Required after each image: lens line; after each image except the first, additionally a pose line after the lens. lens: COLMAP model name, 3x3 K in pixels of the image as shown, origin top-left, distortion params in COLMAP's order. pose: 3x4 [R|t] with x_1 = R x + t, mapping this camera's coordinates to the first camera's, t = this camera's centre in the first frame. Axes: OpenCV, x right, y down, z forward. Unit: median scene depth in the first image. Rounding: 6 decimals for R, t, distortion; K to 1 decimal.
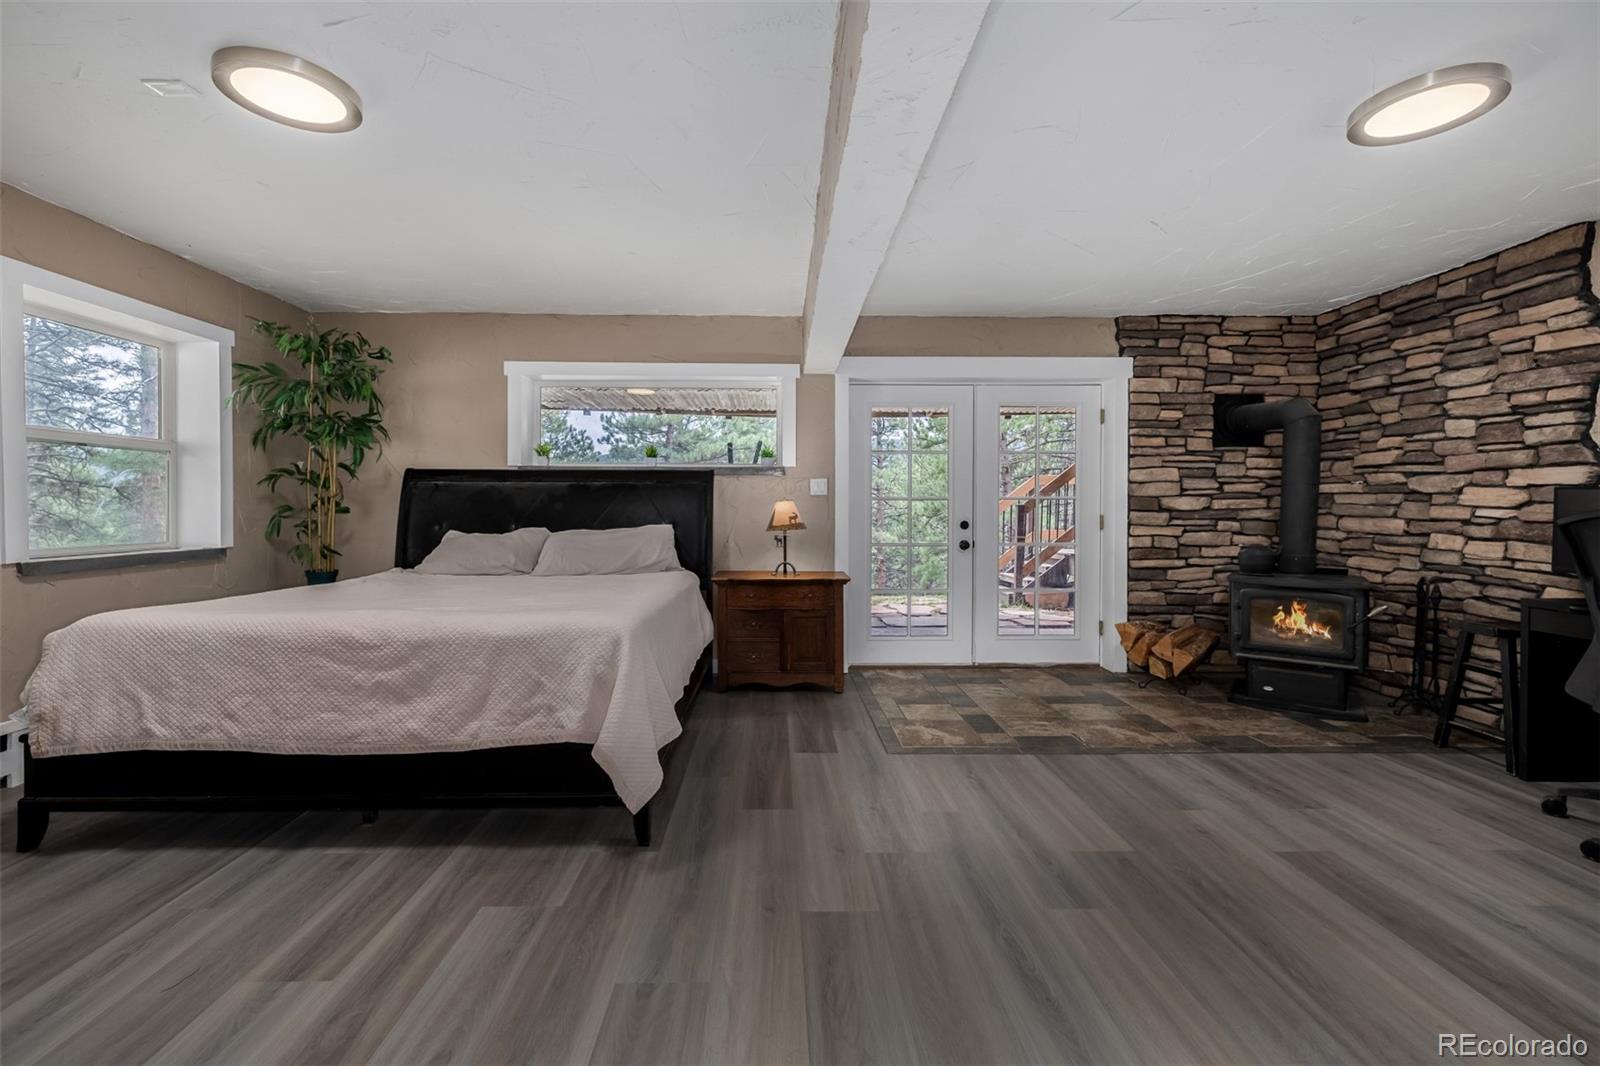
lens RADIAL K [[679.2, 0, 775.6], [0, 679.2, 520.8], [0, 0, 1]] dist [0.002788, -0.002122]
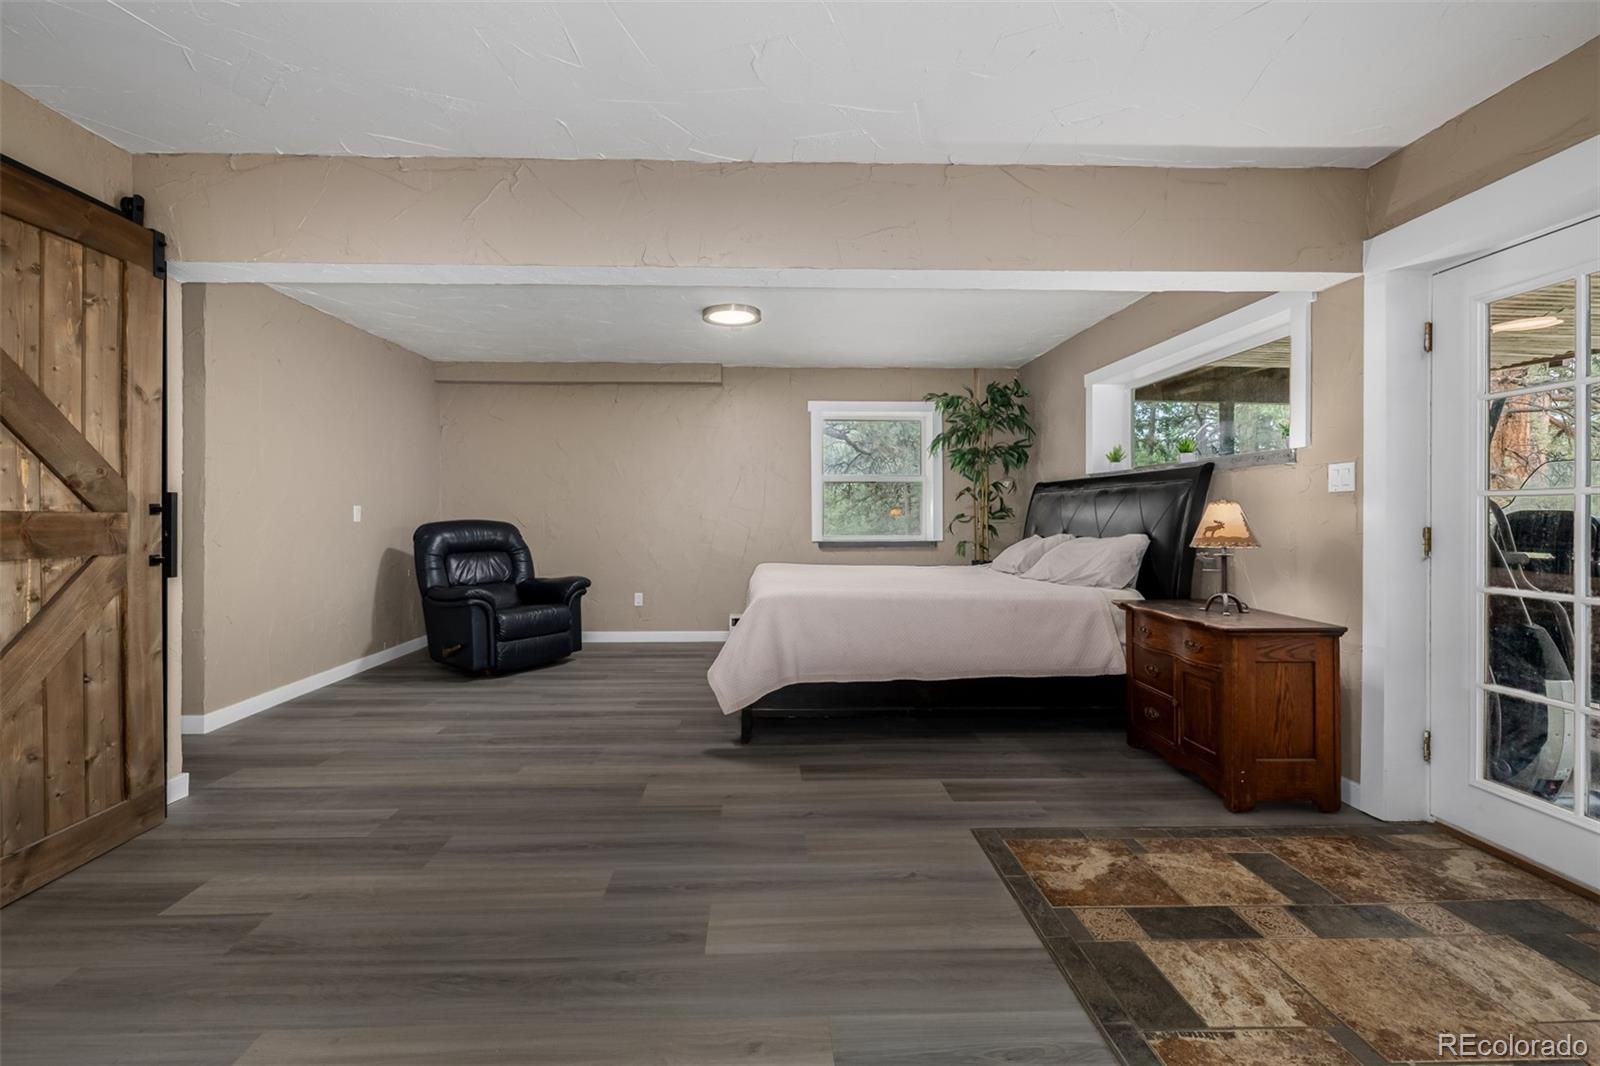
lens RADIAL K [[679.2, 0, 775.2], [0, 679.2, 518.3], [0, 0, 1]] dist [0.002788, -0.002122]
pose [[0.016886, 0.003387, -0.999852, 0.789648], [-0.016070, 0.999866, 0.003115, -0.011731], [0.999728, 0.016015, 0.016938, 0.634342]]
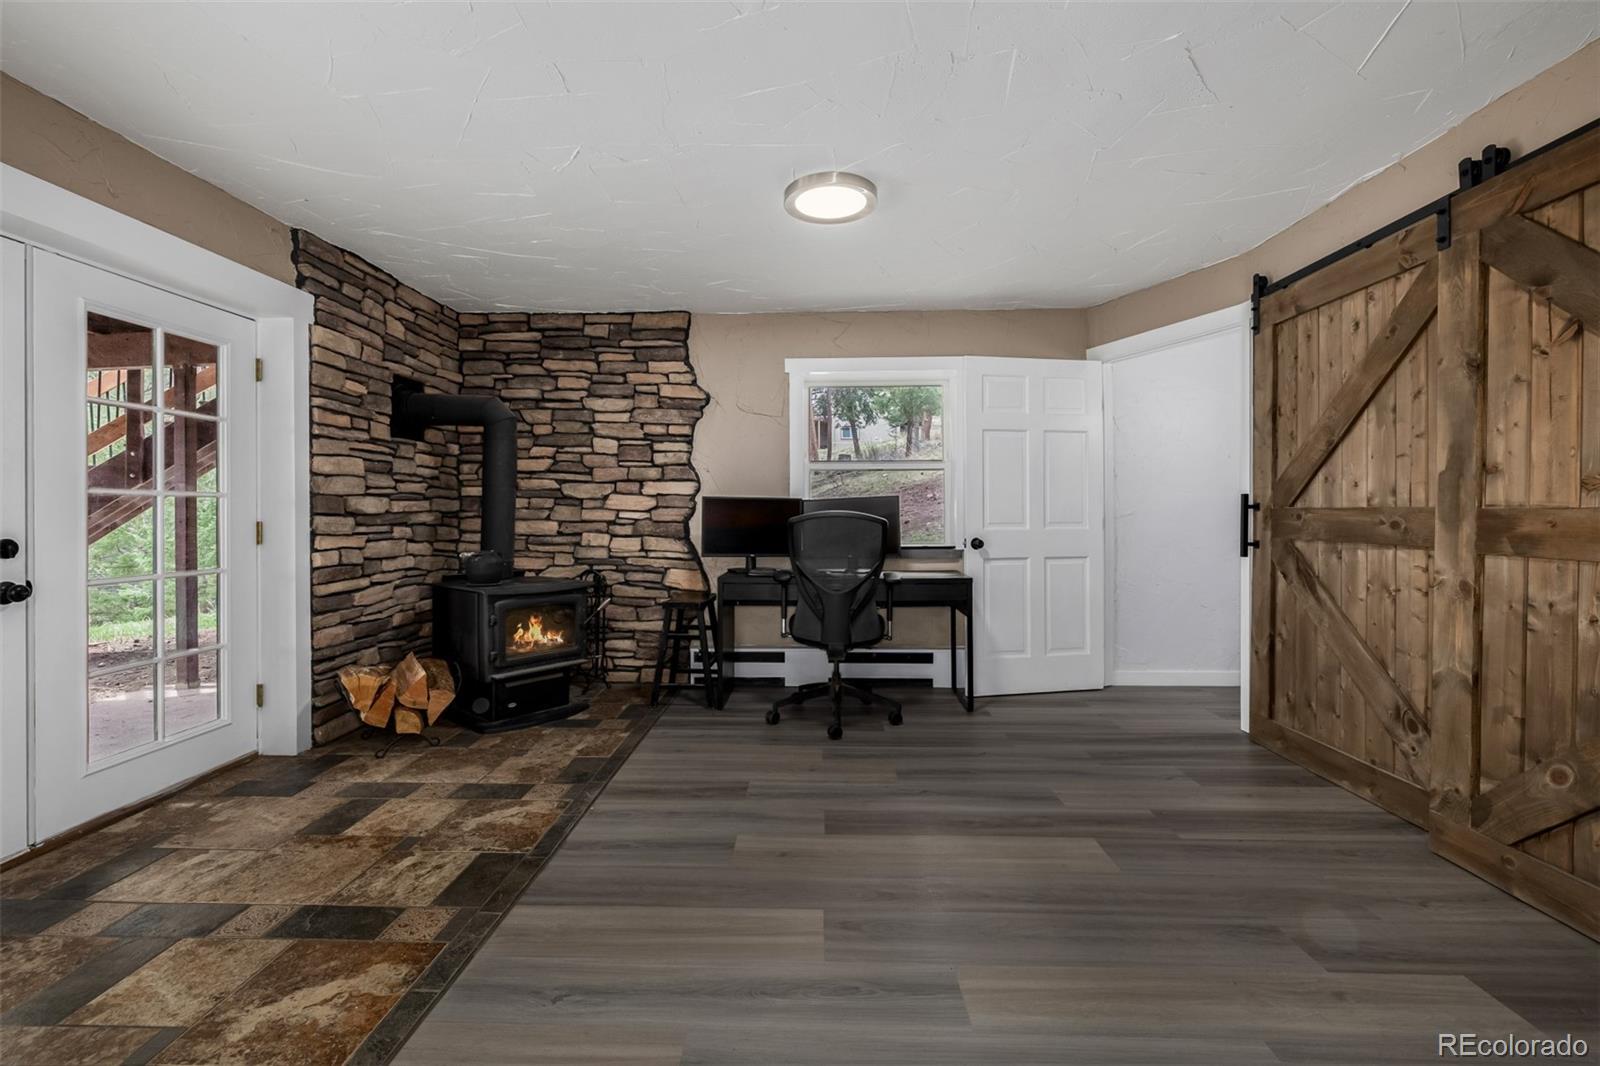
lens RADIAL K [[679.2, 0, 795.5], [0, 679.2, 520.5], [0, 0, 1]] dist [0.002788, -0.002122]
pose [[0.035601, -0.014047, 0.999267, -0.195509], [0.016877, 0.999767, 0.013453, -0.012546], [-0.999224, 0.016386, 0.035830, 0.596013]]
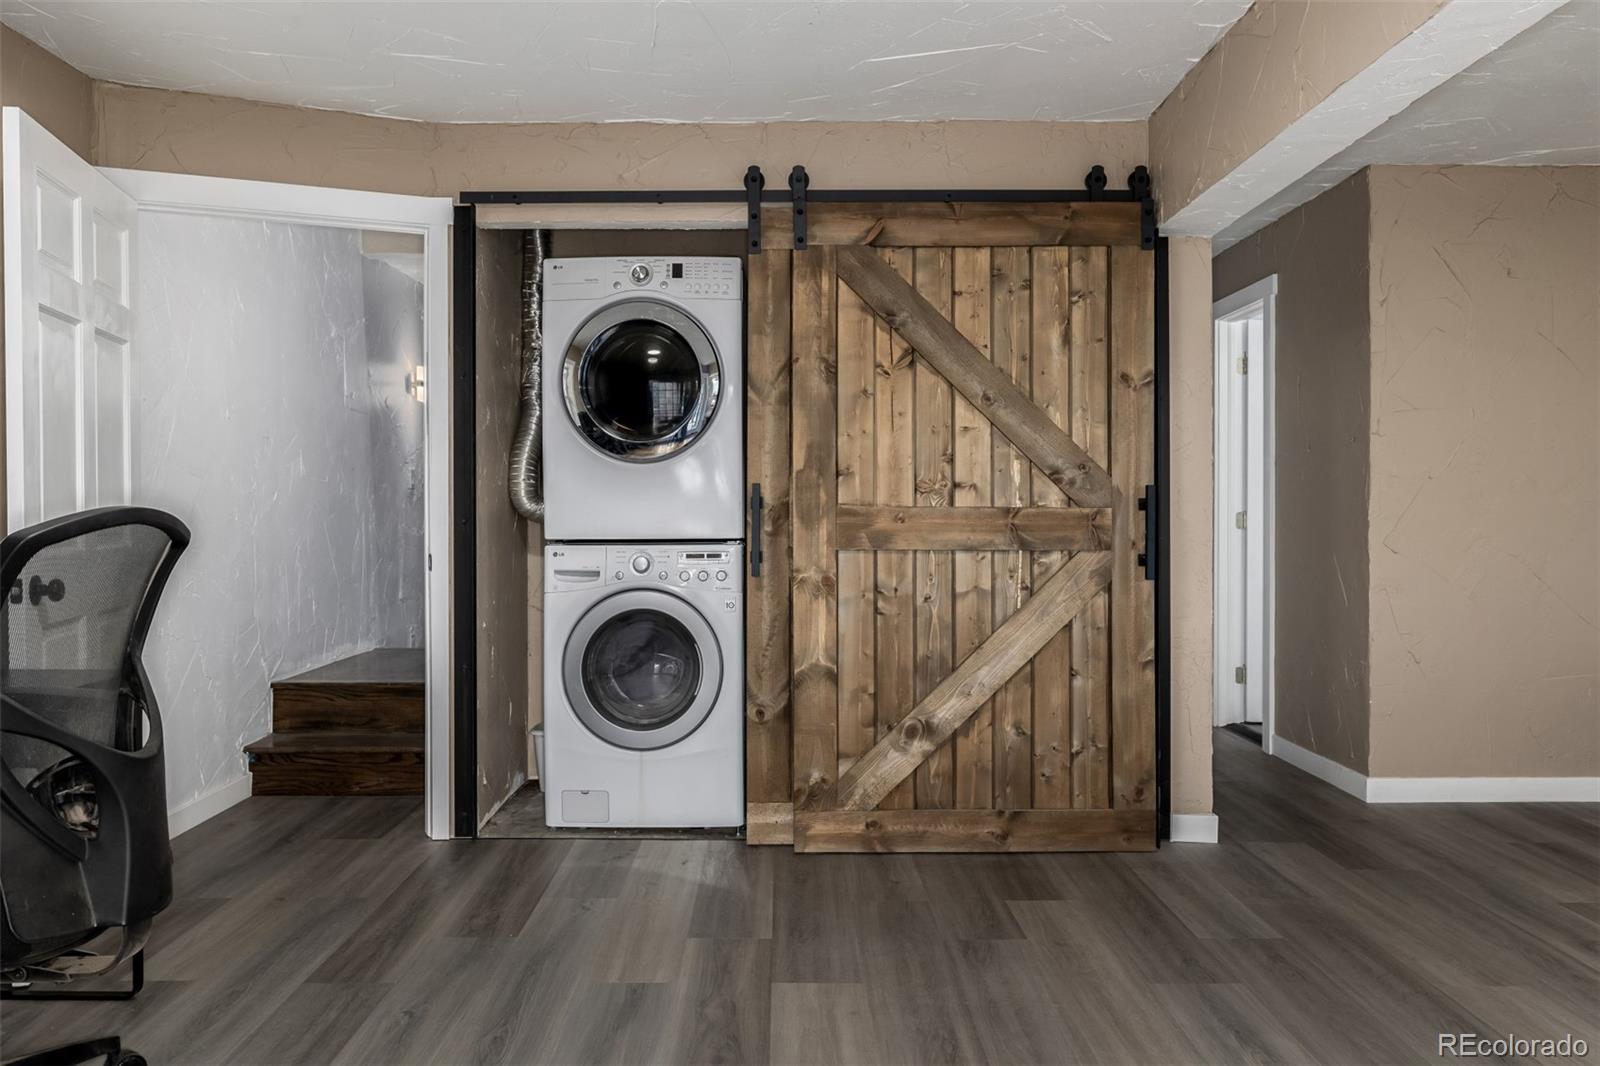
lens RADIAL K [[1195.4, 0, 792.5], [0, 1195.4, 517.7], [0, 0, 1]] dist [-0.004640, 0.001681]
pose [[-0.999975, -0.003947, -0.005874, 0.436150], [-0.004071, 0.999767, 0.021215, -0.018124], [0.005789, 0.021239, -0.999758, 1.104969]]
